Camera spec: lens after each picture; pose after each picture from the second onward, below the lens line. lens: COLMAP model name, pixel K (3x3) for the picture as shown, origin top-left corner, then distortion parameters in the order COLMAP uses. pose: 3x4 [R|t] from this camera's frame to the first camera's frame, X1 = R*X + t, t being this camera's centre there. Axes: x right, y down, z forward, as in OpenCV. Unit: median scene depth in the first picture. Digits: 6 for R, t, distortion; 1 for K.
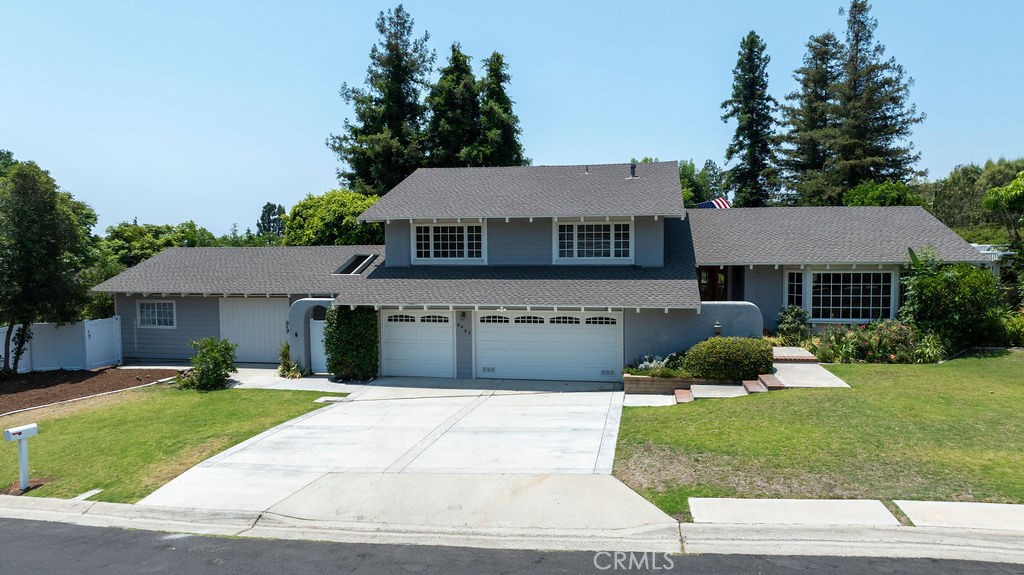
lens RADIAL K [[716.5, 0, 513.5], [0, 716.5, 290.4], [0, 0, 1]] dist [-0.055420, 0.068704]
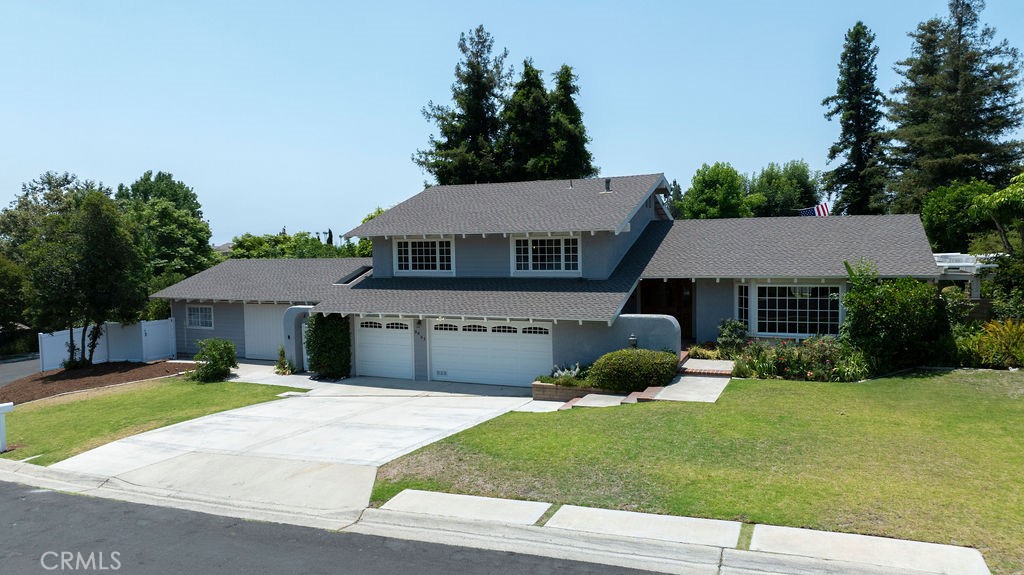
lens RADIAL K [[716.5, 0, 513.5], [0, 716.5, 290.4], [0, 0, 1]] dist [-0.055420, 0.068704]
pose [[0.973767, 0.007044, -0.227437, 0.314871], [-0.007591, 0.999970, -0.001531, -0.014721], [0.227420, 0.003217, 0.973792, -0.041723]]
